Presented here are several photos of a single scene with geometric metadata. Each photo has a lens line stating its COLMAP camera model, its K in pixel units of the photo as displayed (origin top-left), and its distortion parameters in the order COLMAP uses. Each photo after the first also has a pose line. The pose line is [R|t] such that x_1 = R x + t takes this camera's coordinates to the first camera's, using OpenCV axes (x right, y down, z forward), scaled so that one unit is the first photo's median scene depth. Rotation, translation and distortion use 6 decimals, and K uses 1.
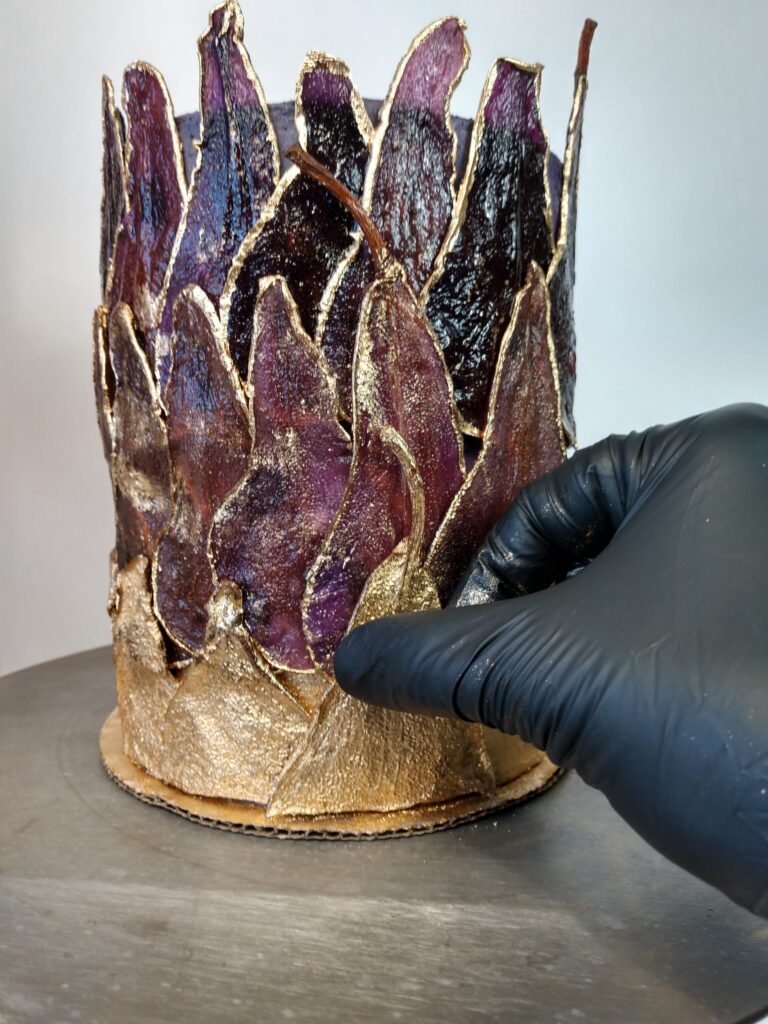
lens RADIAL K [[792.1, 0, 384.1], [0, 792.1, 511.9], [0, 0, 1]] dist [0.000673, -0.001692]
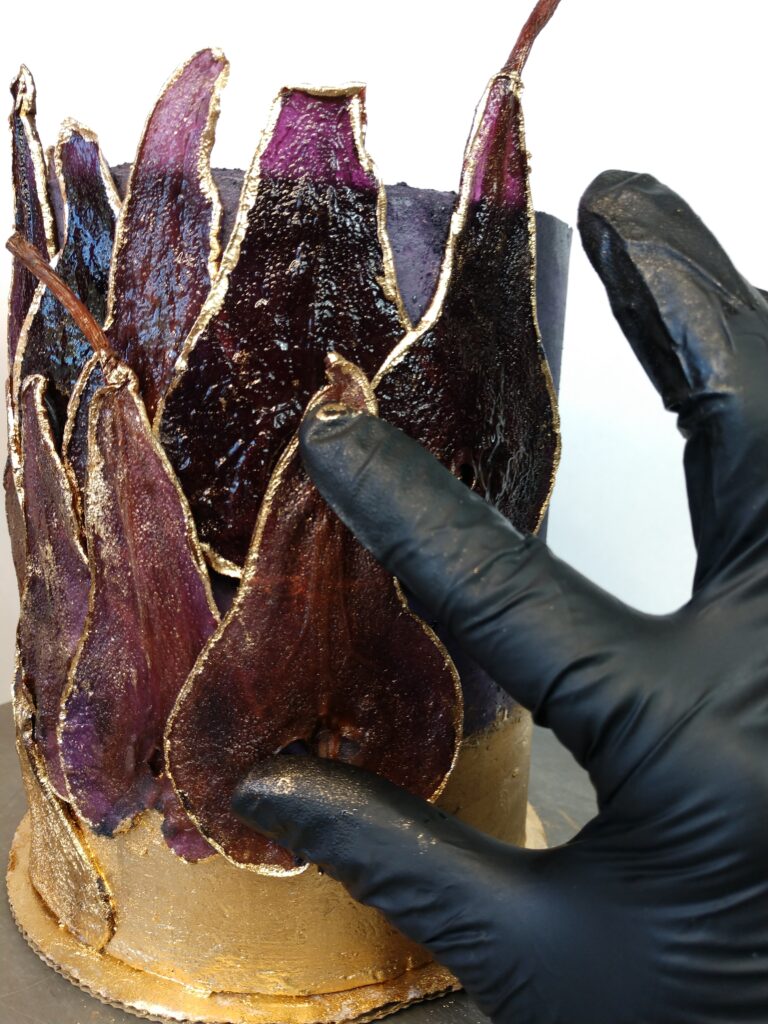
lens RADIAL K [[792.1, 0, 384.1], [0, 792.1, 514.0], [0, 0, 1]] dist [0.000673, -0.001692]
pose [[0.842627, 0.130914, -0.522342, 0.668820], [-0.112809, 0.991390, 0.066490, -0.235874], [0.526549, 0.002899, 0.850140, 0.419473]]
